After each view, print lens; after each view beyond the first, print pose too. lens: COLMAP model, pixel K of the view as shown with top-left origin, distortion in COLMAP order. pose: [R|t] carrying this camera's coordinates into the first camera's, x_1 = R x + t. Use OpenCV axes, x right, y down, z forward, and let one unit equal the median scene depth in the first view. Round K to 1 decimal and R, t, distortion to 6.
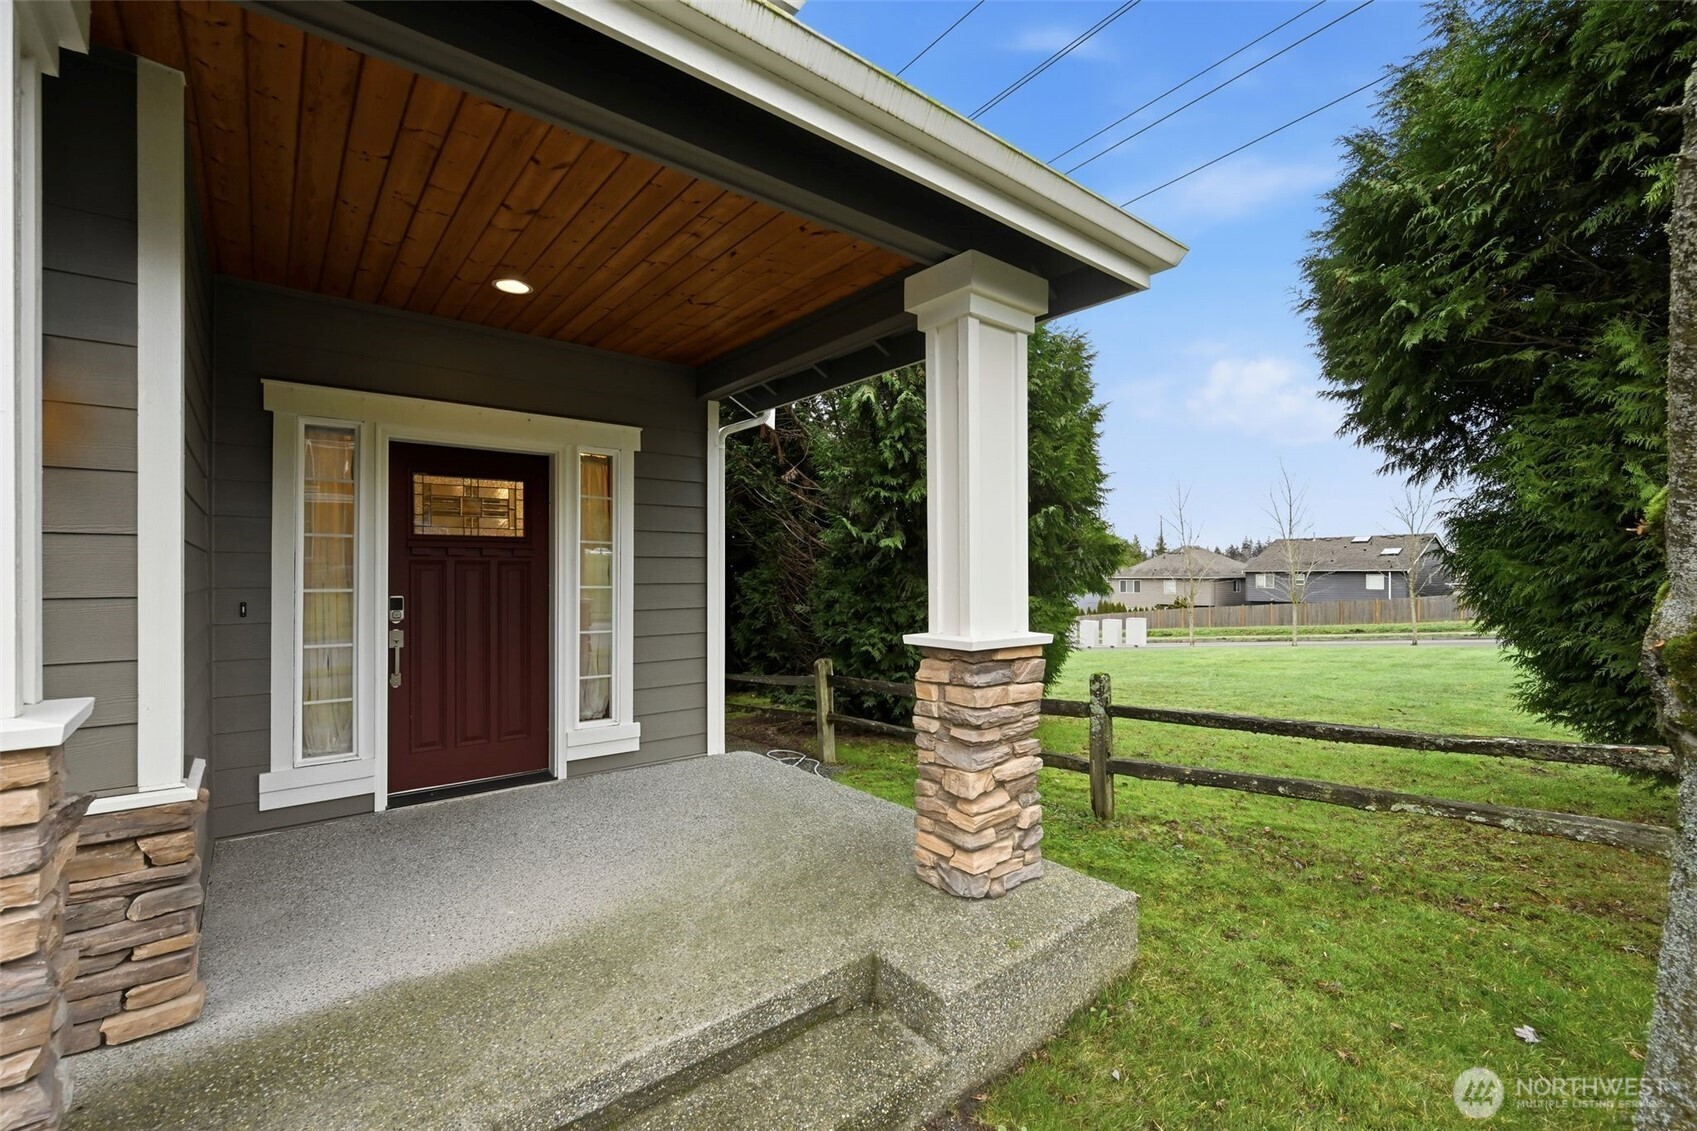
lens RADIAL K [[712.7, 0, 855.3], [0, 712.7, 568.7], [0, 0, 1]] dist [-0.000422, -0.000213]
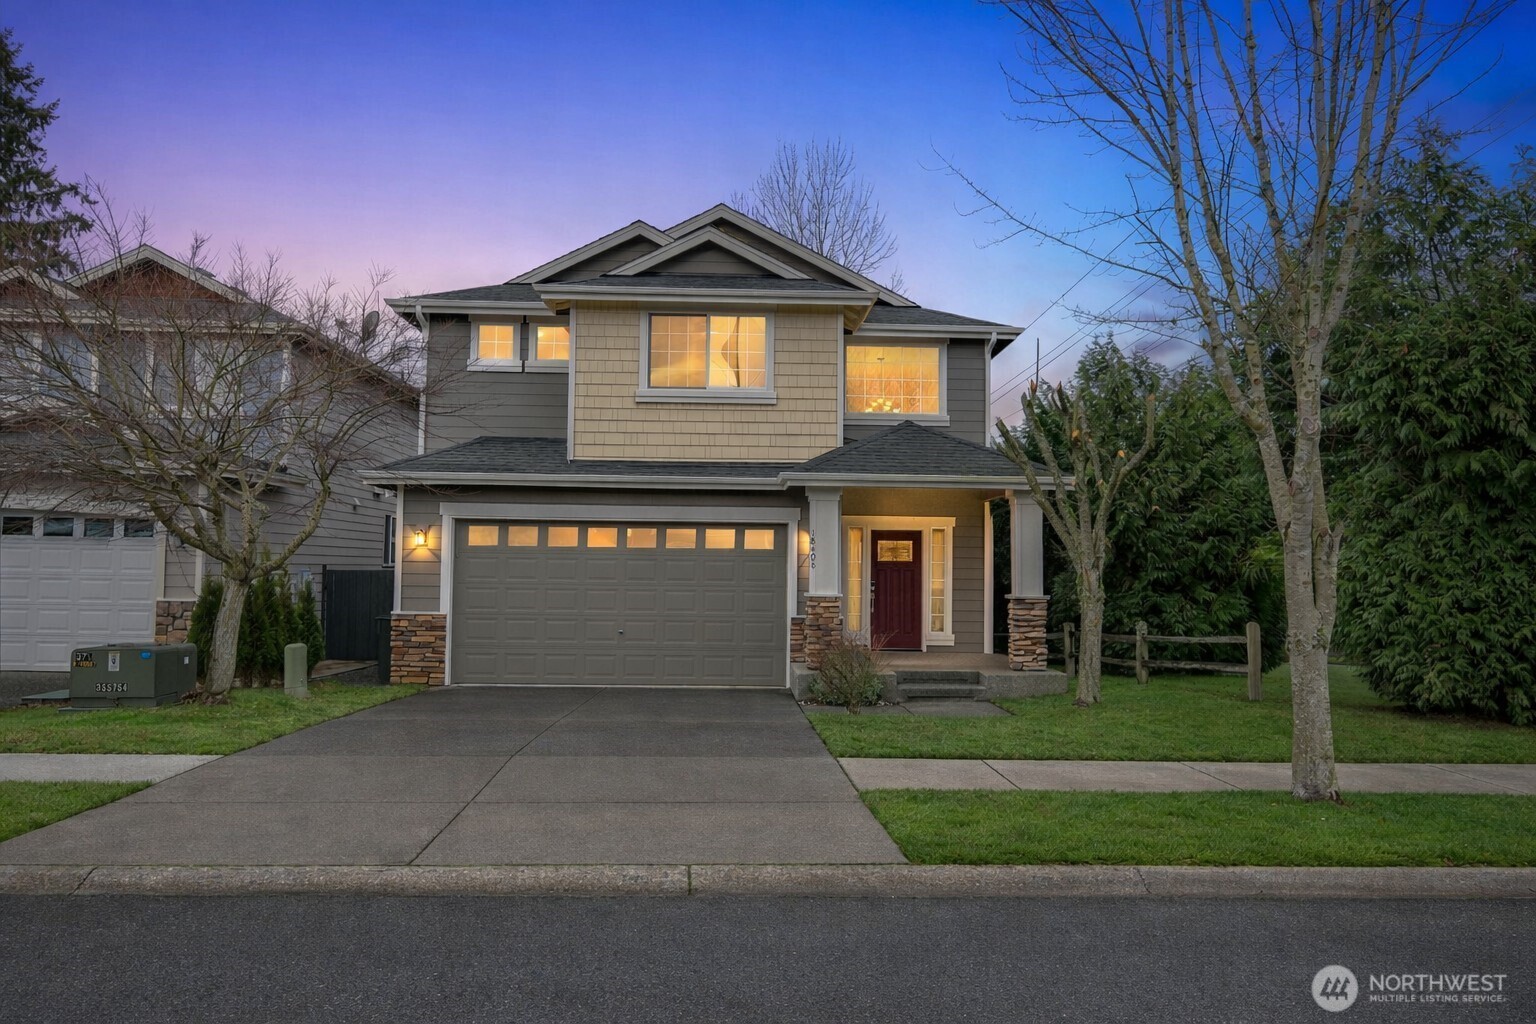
lens RADIAL K [[840.1, 0, 776.2], [0, 840.1, 516.9], [0, 0, 1]] dist [0.000788, -0.000046]
pose [[0.790396, -0.023474, -0.612146, 1.387076], [-0.013128, 0.998387, -0.055236, -0.033904], [0.612455, 0.051695, 0.788813, -2.357492]]
